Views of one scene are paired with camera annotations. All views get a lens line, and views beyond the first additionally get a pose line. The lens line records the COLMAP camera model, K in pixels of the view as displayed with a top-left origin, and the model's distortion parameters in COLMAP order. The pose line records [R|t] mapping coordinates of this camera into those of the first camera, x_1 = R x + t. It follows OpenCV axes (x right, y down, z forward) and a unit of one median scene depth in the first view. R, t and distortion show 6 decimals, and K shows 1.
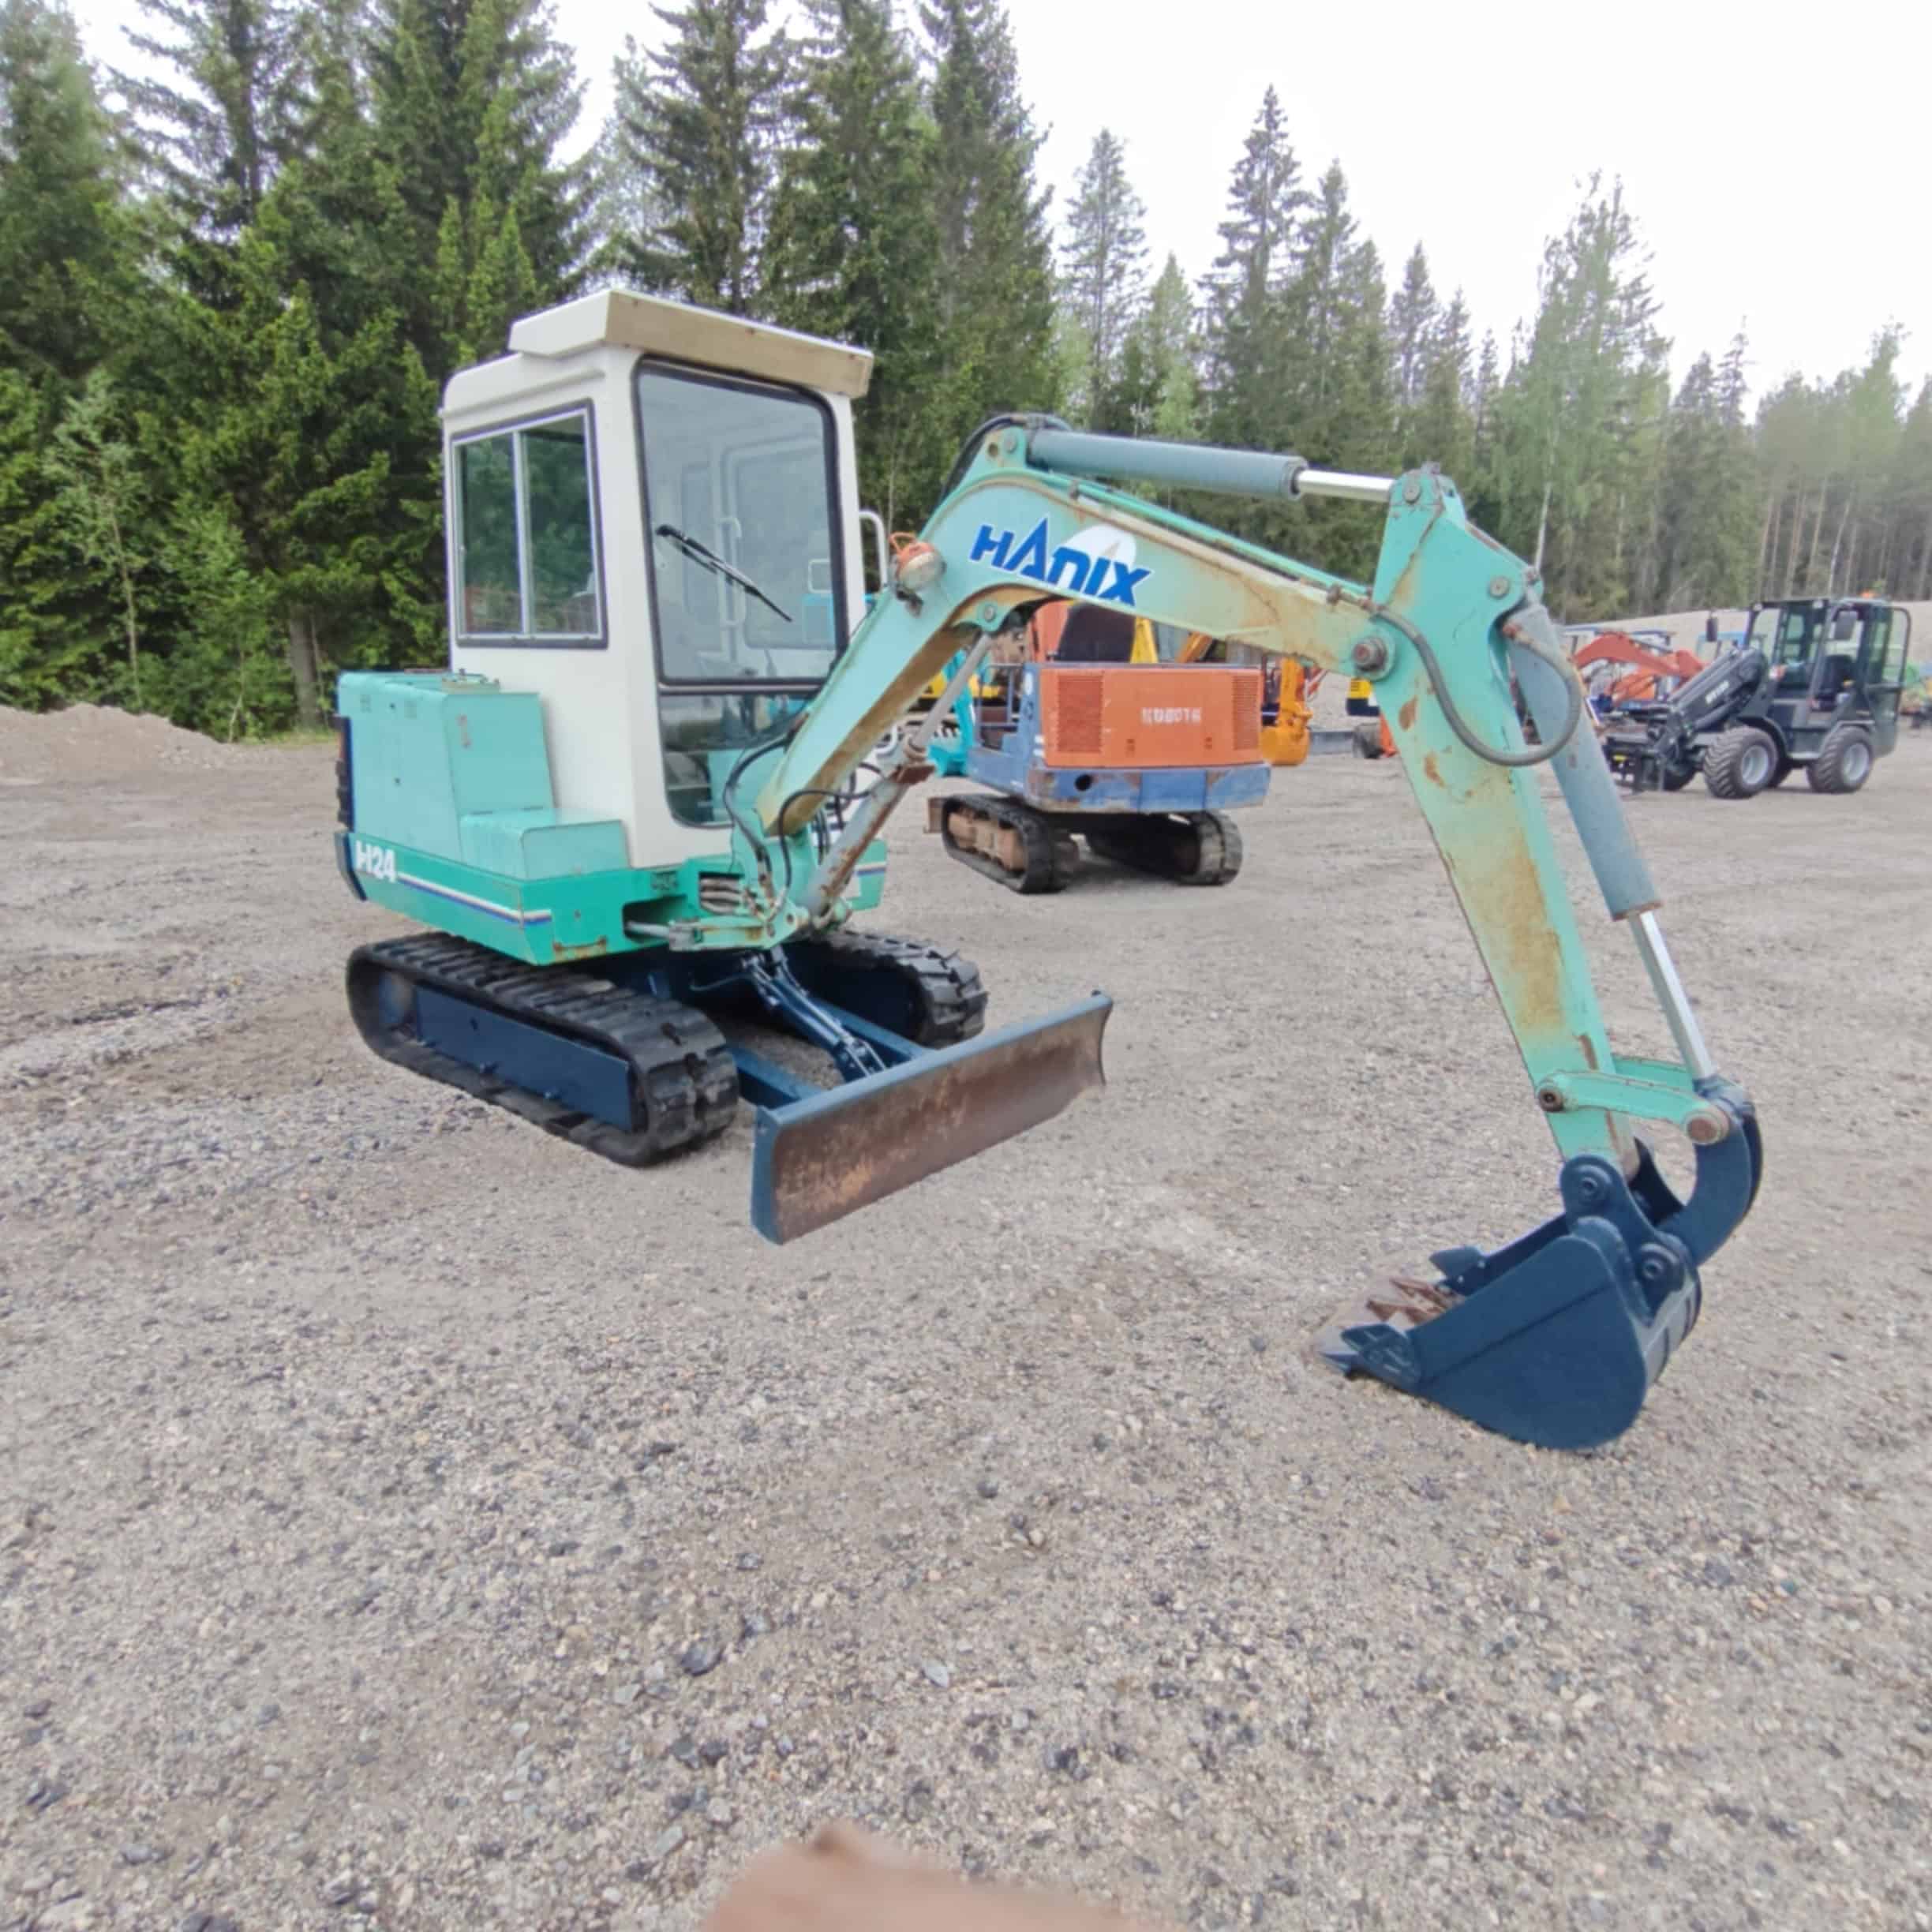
lens RADIAL K [[1207.8, 0, 987.0], [0, 1207.8, 966.8], [0, 0, 1]] dist [0.002167, -0.000962]
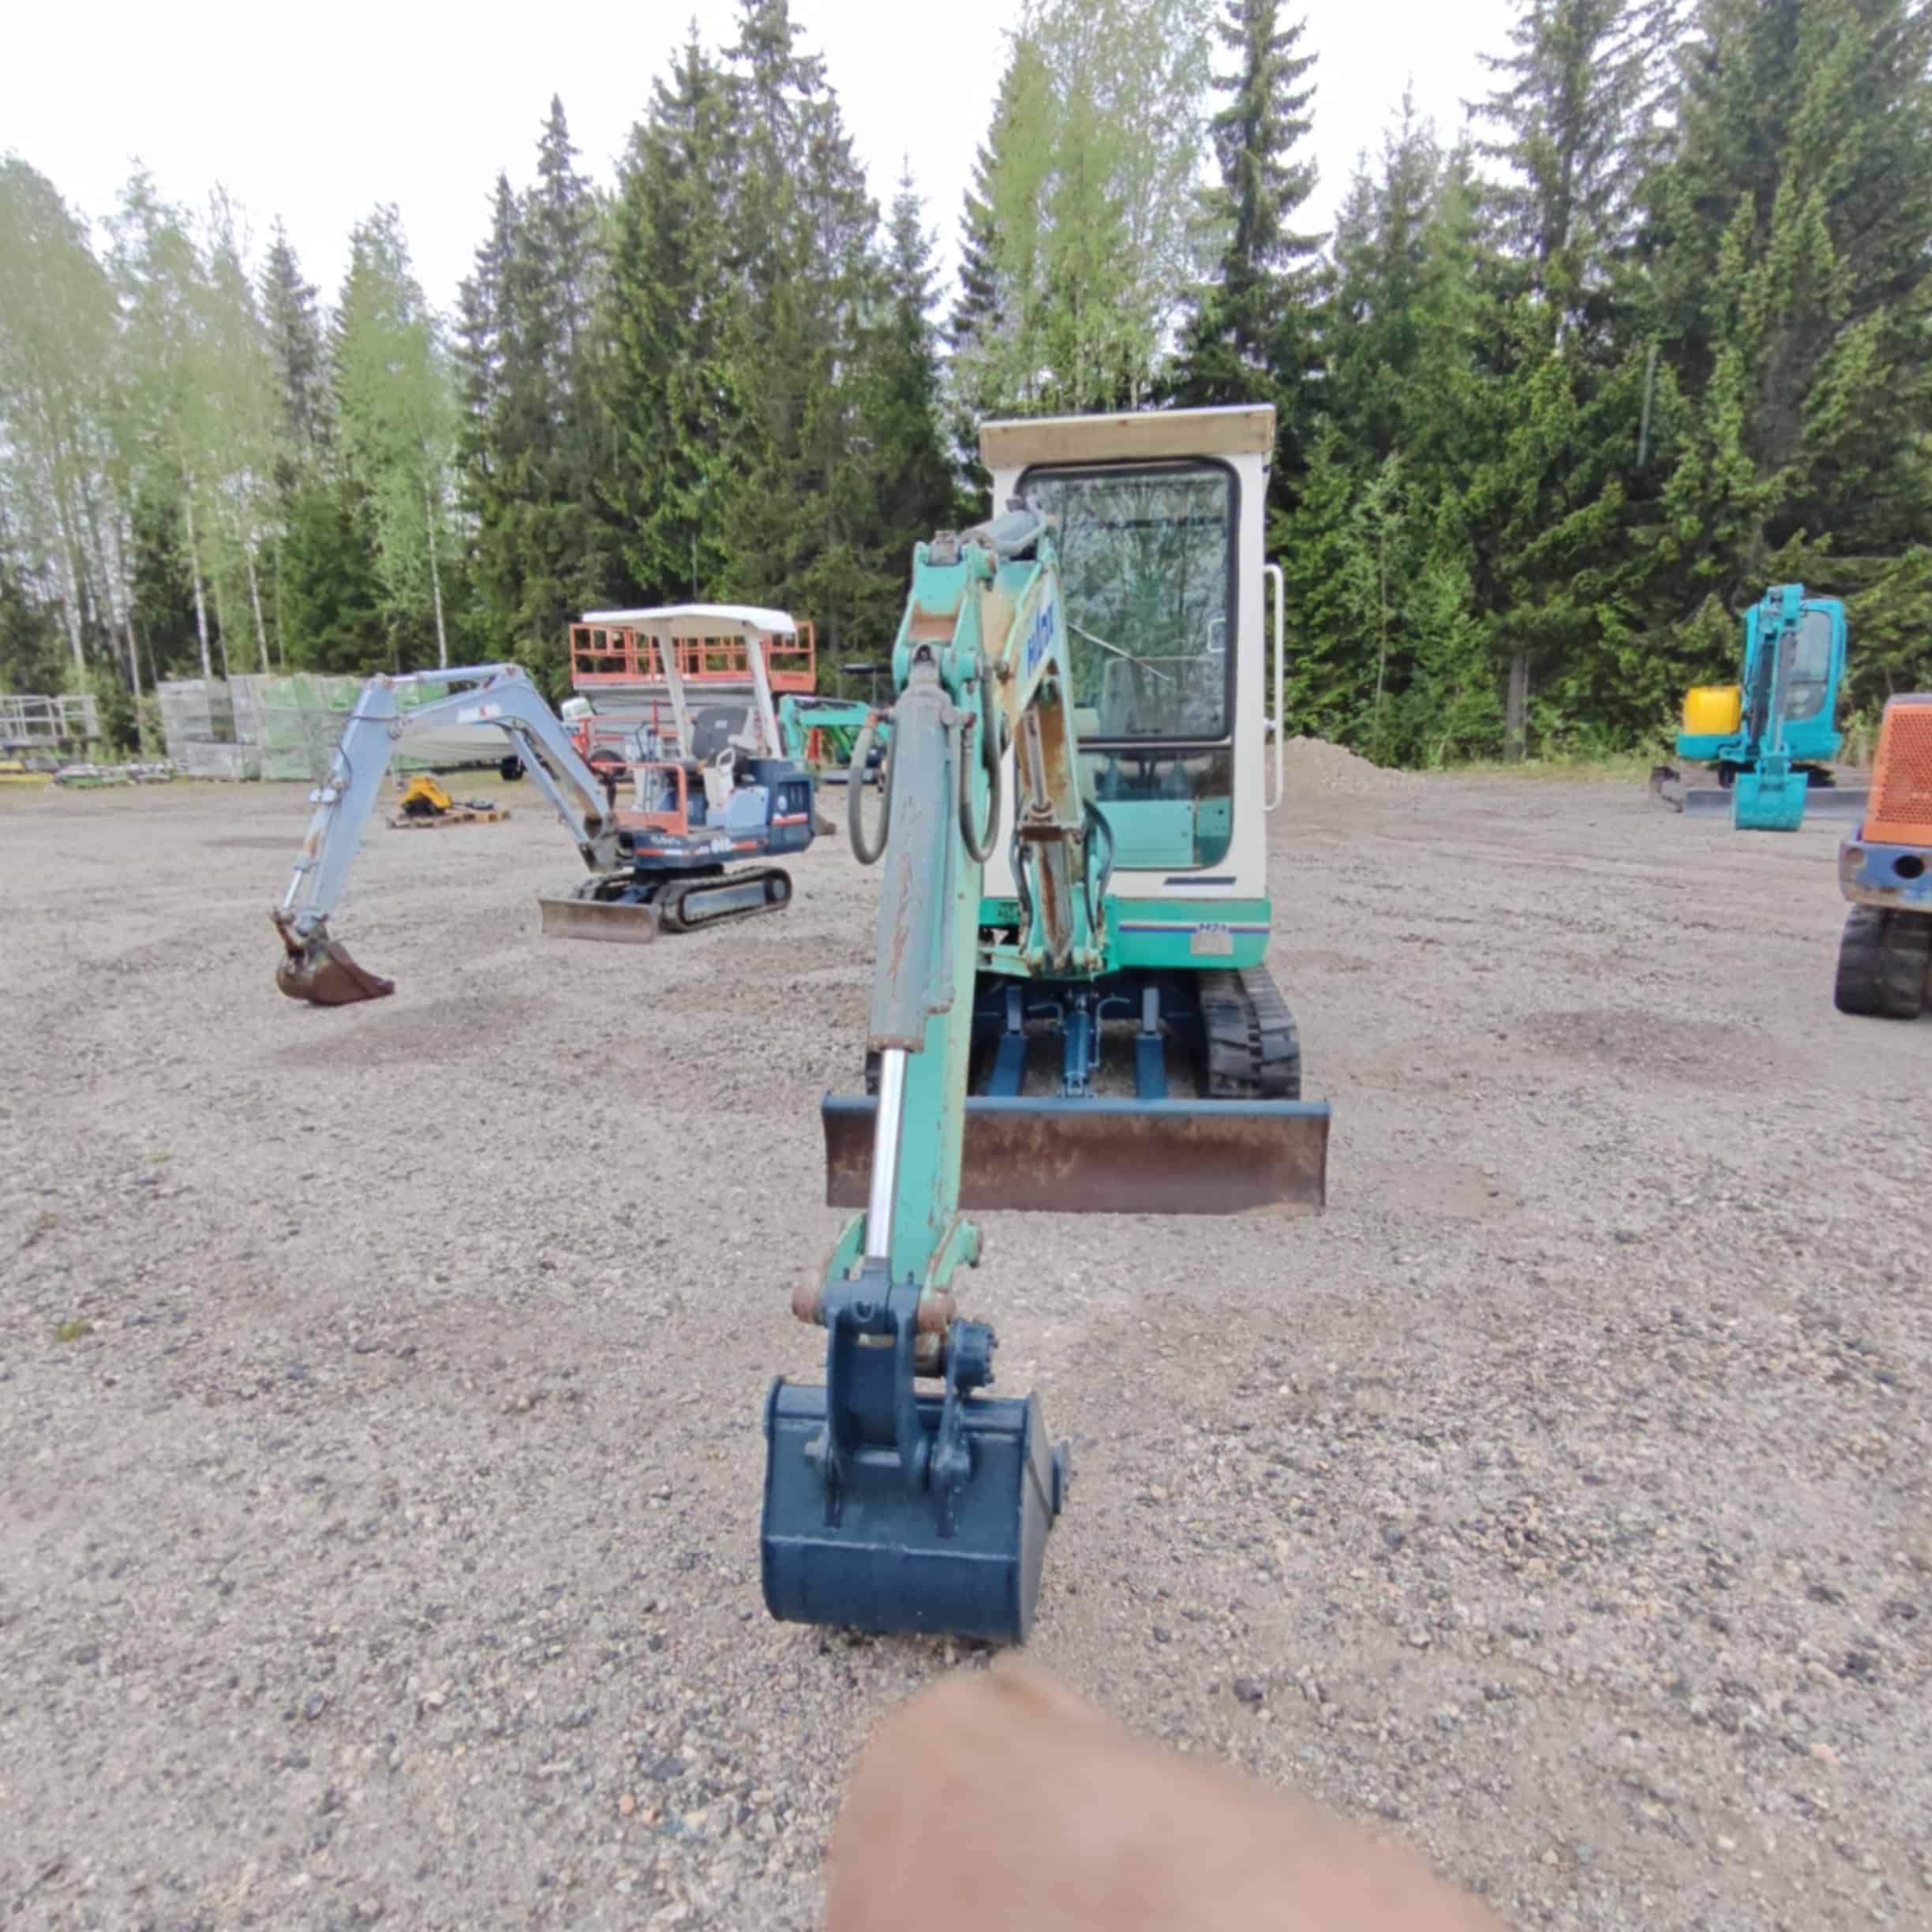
lens RADIAL K [[1235.2, 0, 989.0], [0, 1235.2, 971.7], [0, 0, 1]] dist [-0.000054, -0.000195]
pose [[0.545508, 0.157941, -0.823089, 0.118667], [-0.175041, 0.981895, 0.072405, -0.015958], [0.819623, 0.104577, 0.563278, 0.052654]]
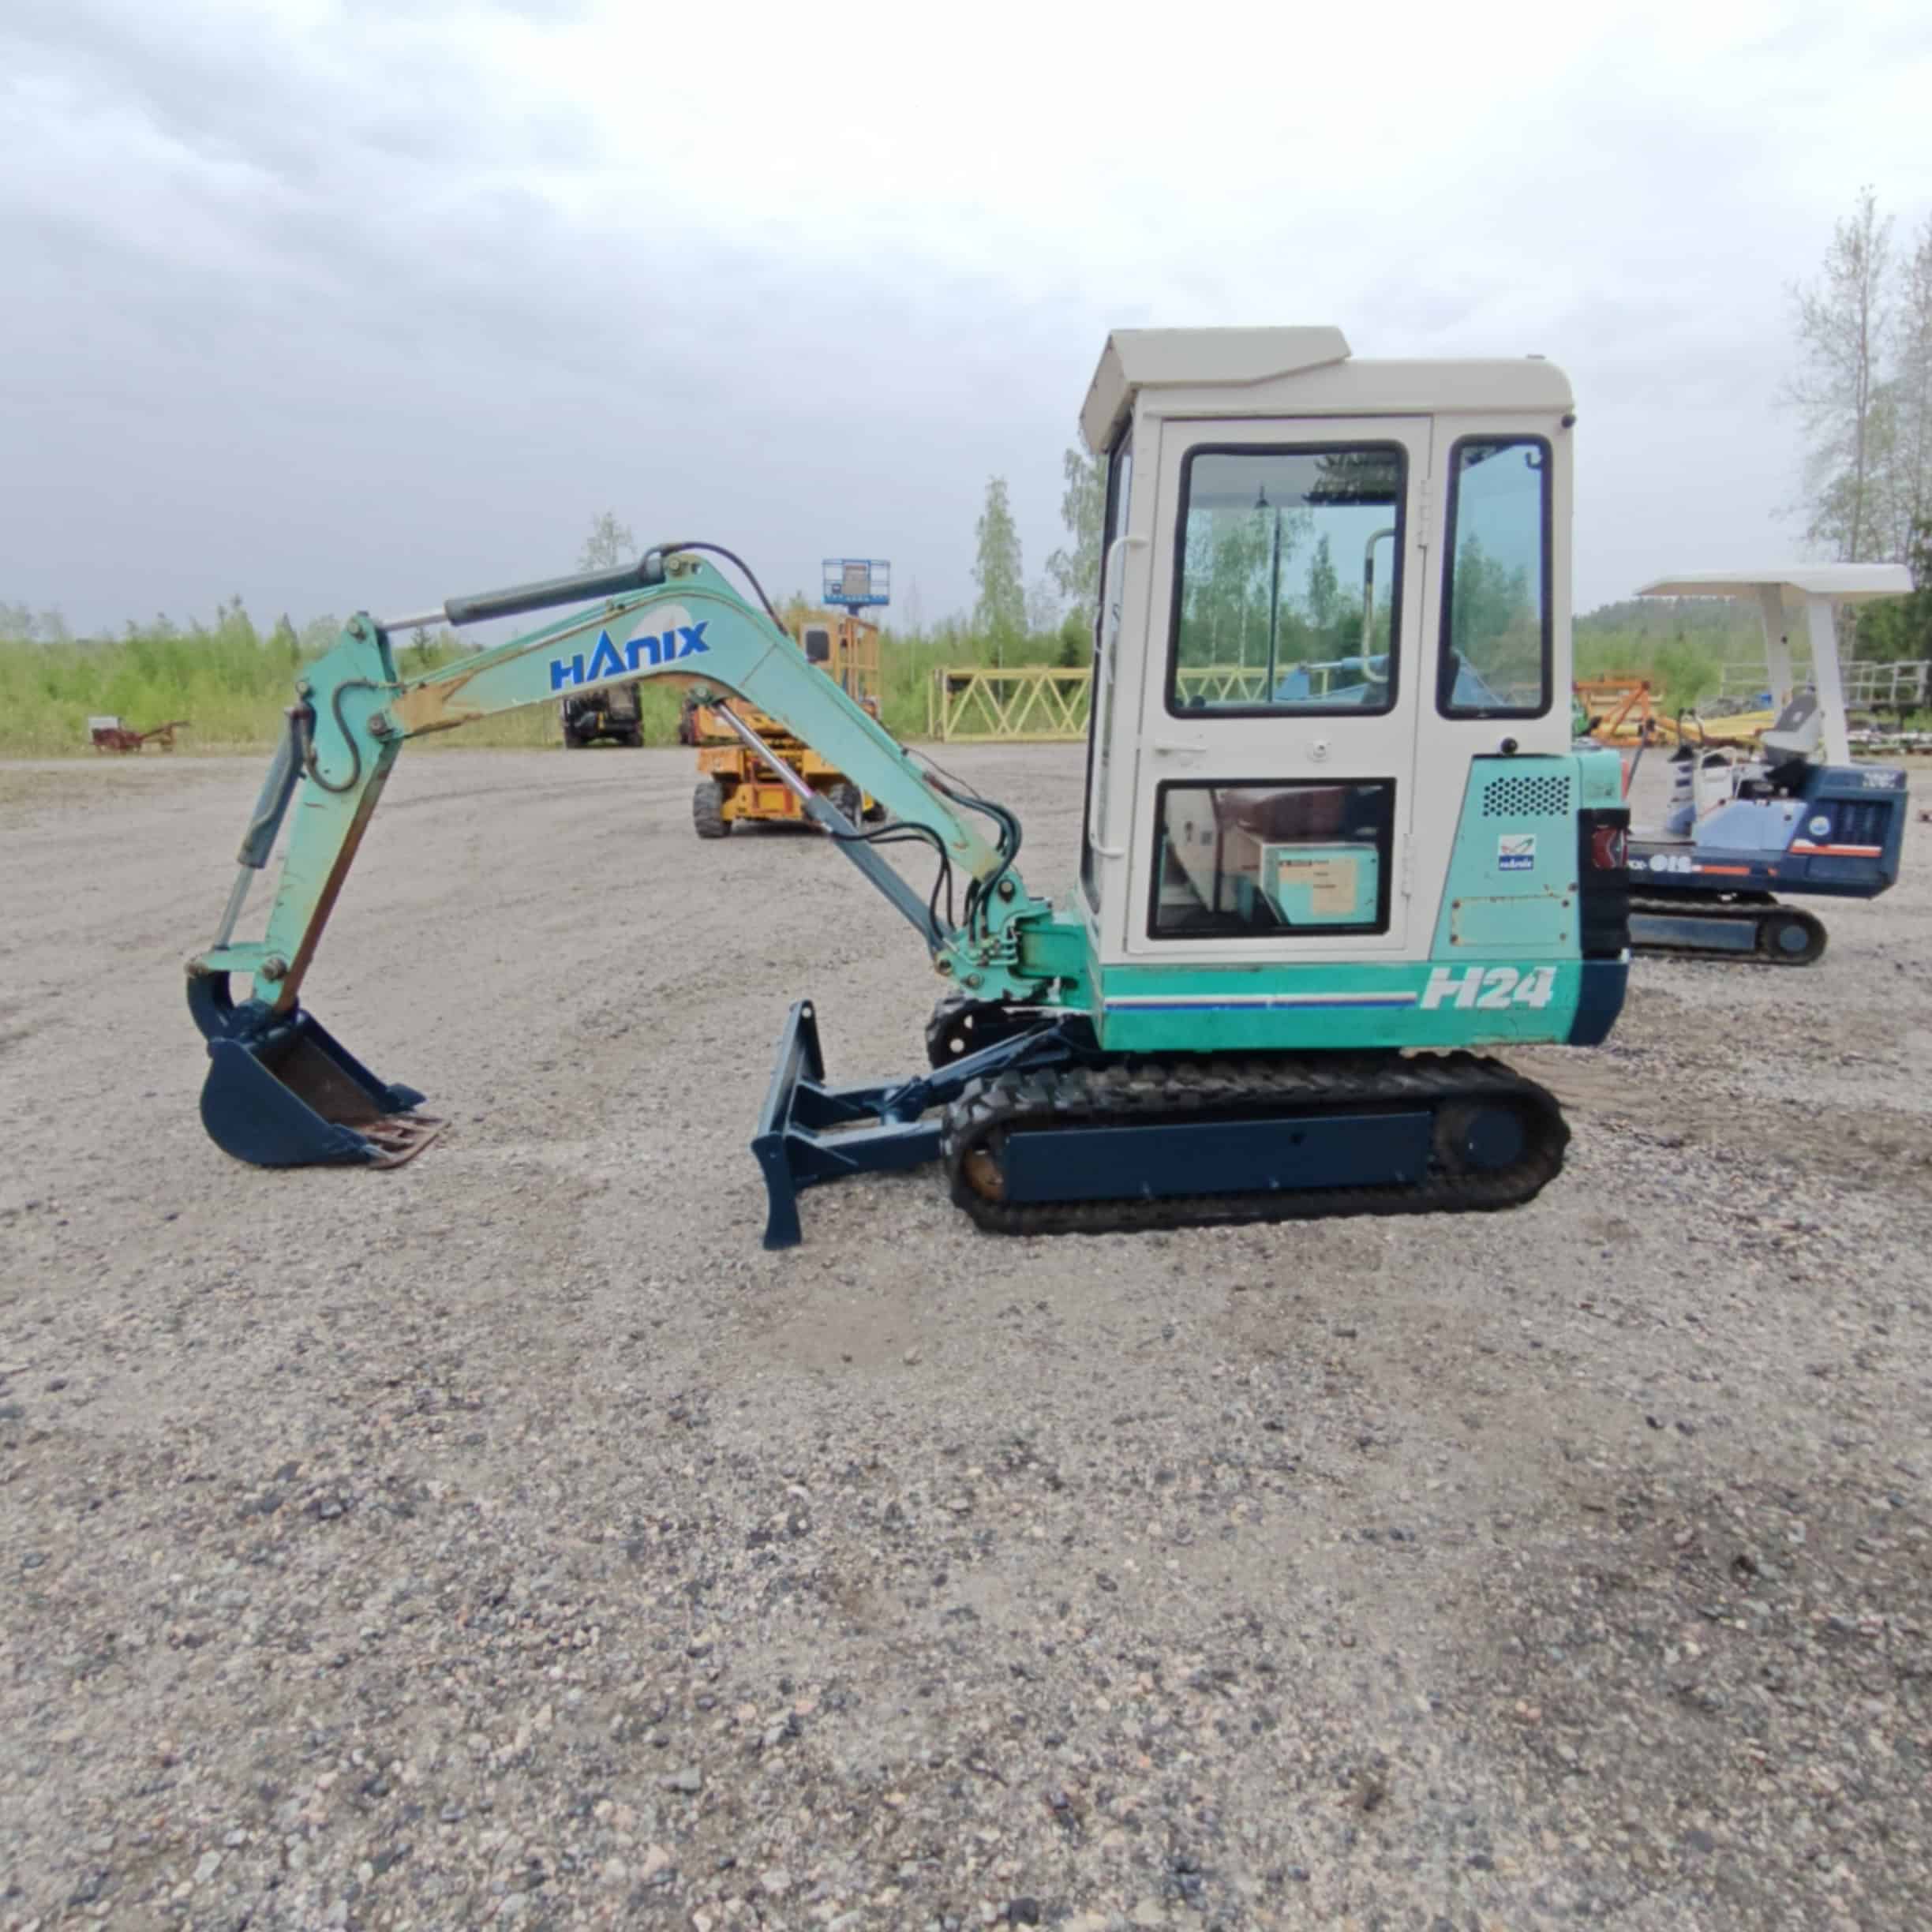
lens RADIAL K [[1228.9, 0, 978.3], [0, 1228.9, 968.0], [0, 0, 1]] dist [0.004093, -0.002059]
pose [[-0.726781, 0.144541, -0.671489, 0.094259], [-0.169366, 0.909712, 0.379130, -0.074559], [0.665661, 0.389272, -0.636681, 0.279637]]
